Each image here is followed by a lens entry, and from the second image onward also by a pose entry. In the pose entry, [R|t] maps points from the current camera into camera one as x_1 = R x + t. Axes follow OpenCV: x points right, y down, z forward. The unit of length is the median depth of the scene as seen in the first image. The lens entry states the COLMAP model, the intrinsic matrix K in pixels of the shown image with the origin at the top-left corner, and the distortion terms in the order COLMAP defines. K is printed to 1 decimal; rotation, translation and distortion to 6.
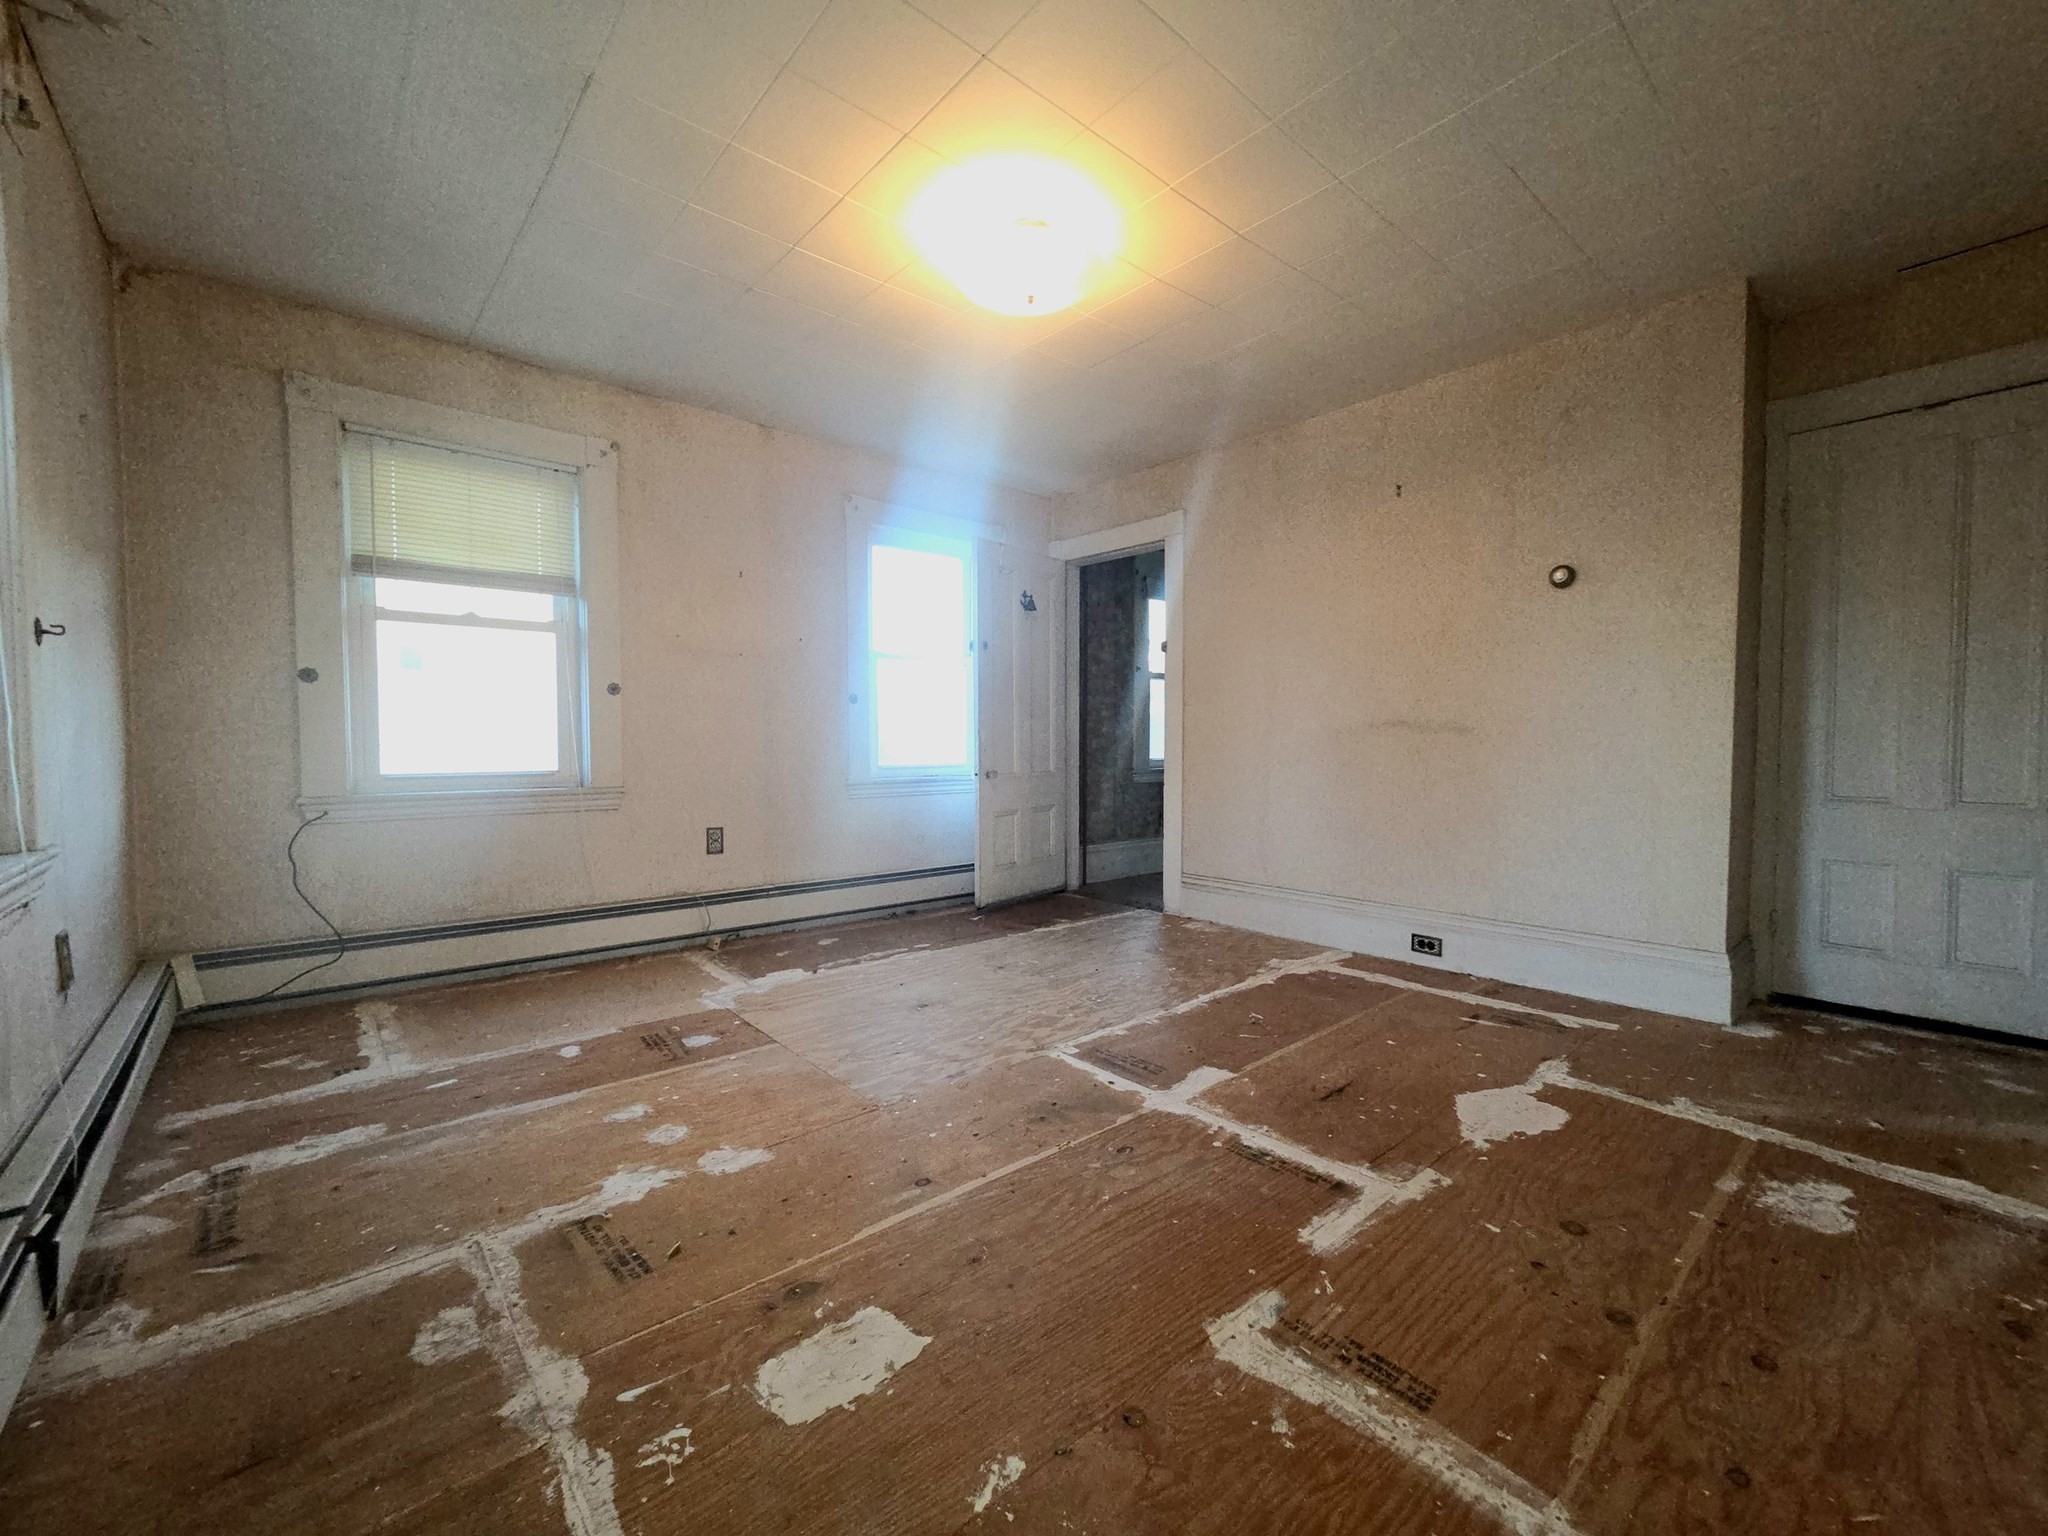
lens RADIAL K [[839.1, 0, 1035.0], [0, 839.1, 765.5], [0, 0, 1]] dist [-0.000037, 0.000574]
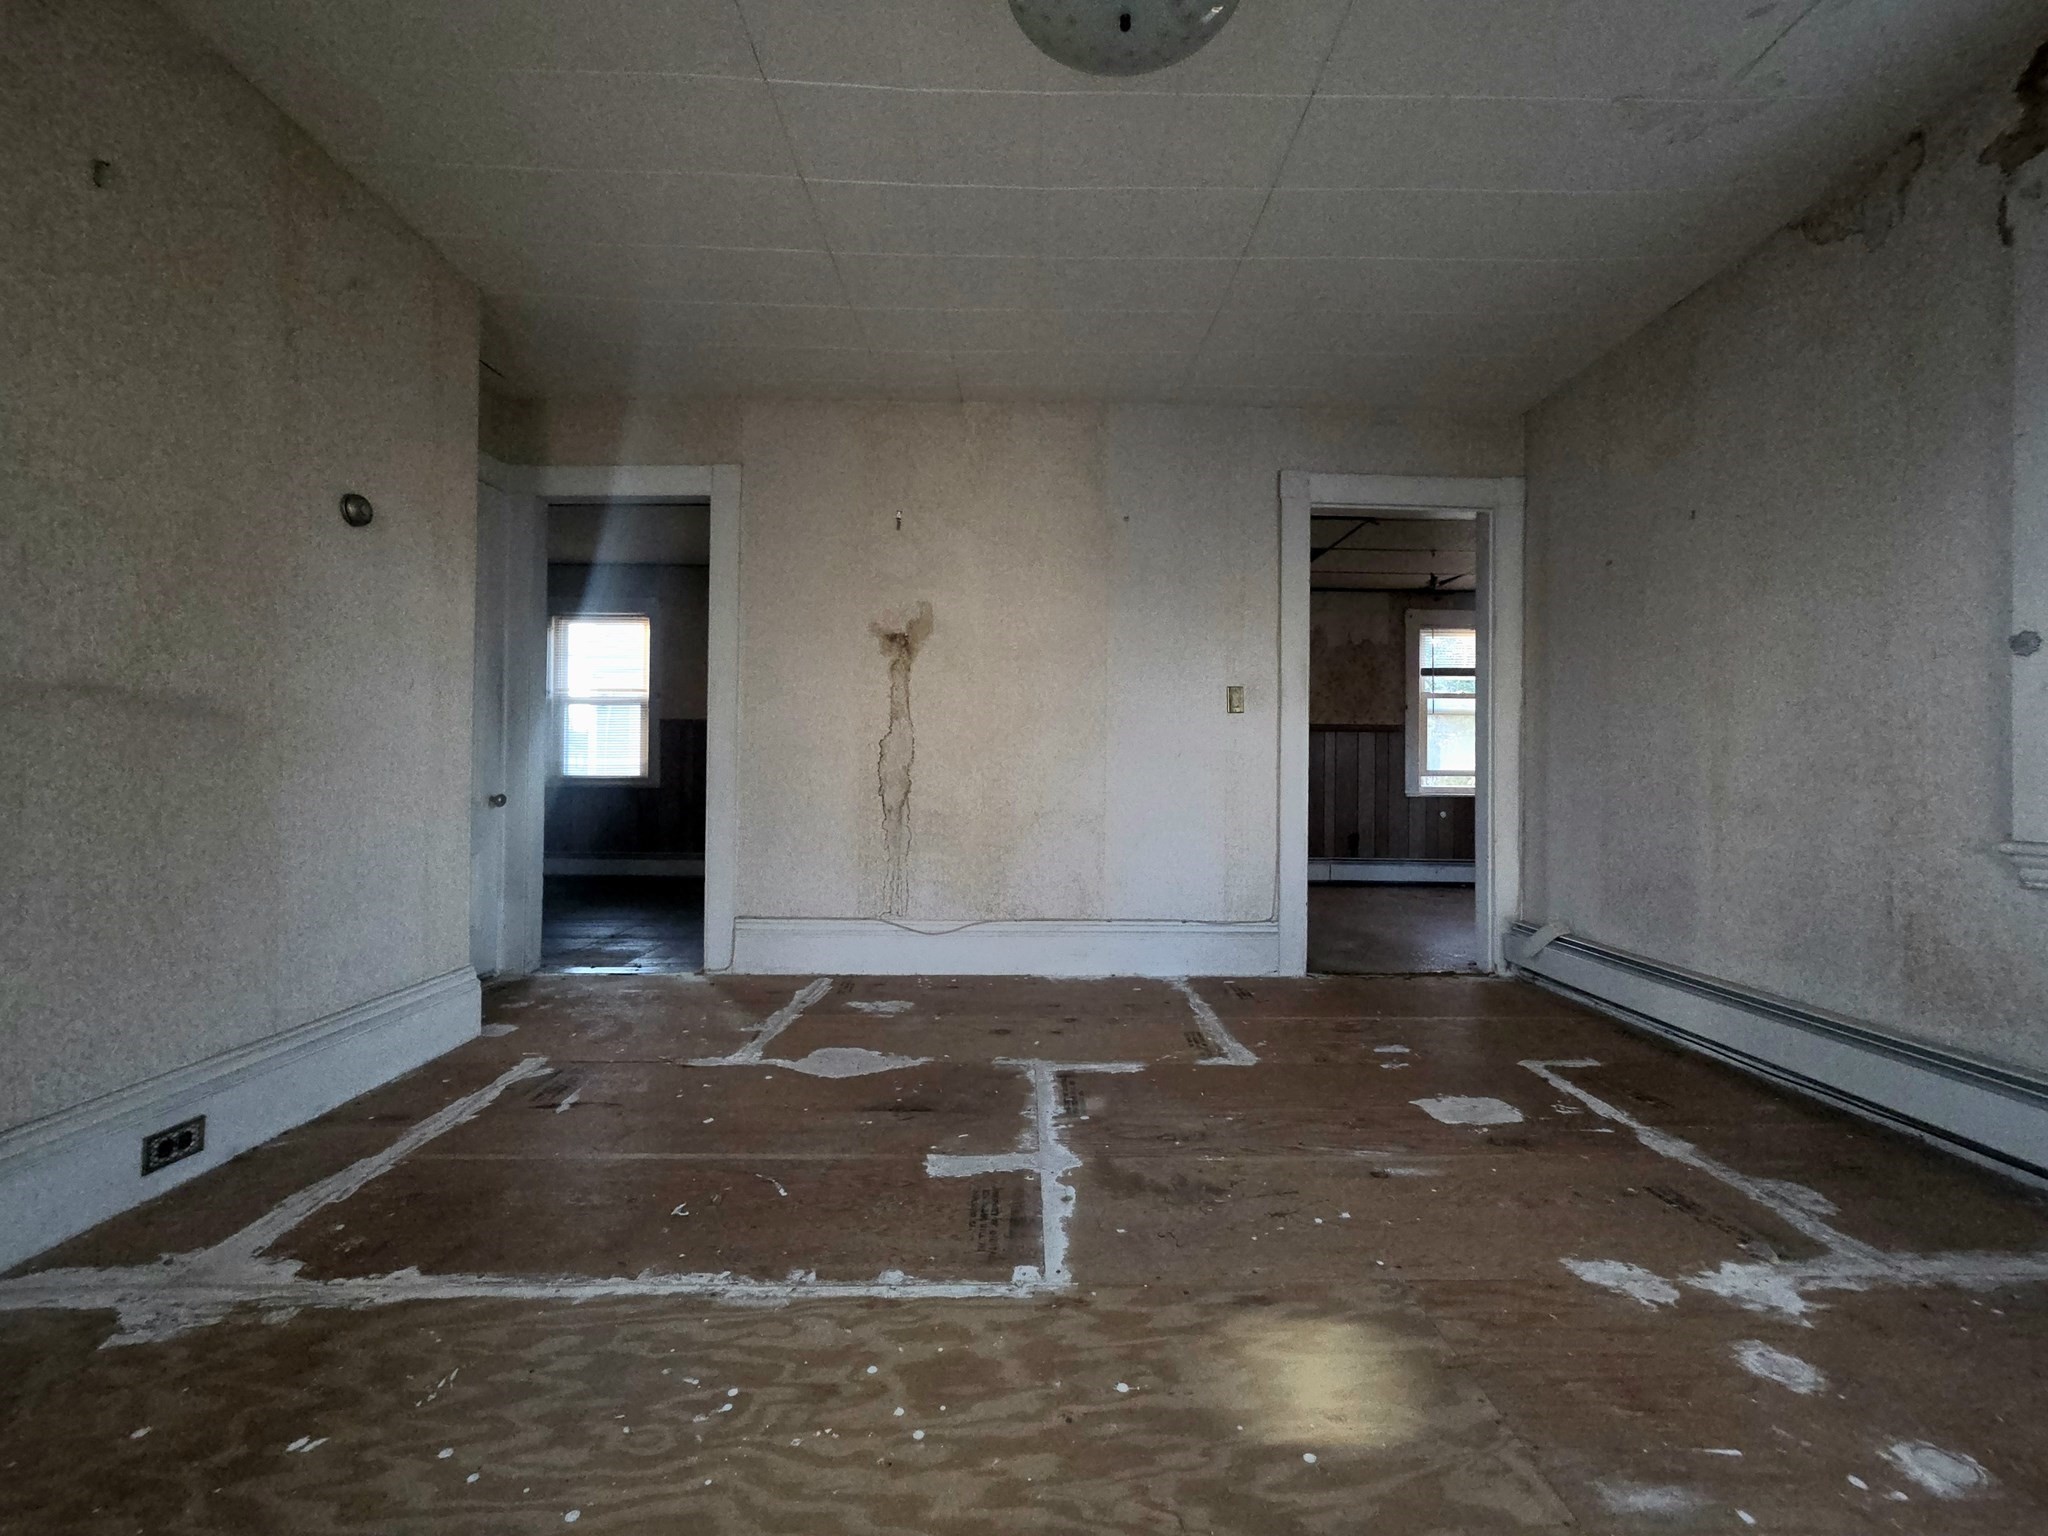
lens RADIAL K [[839.1, 0, 1035.0], [0, 839.1, 765.5], [0, 0, 1]] dist [-0.000037, 0.000574]
pose [[-0.762135, 0.001260, 0.647417, -0.374234], [0.015310, 0.999754, 0.016077, -0.015878], [-0.647237, 0.022165, -0.761966, 1.606833]]
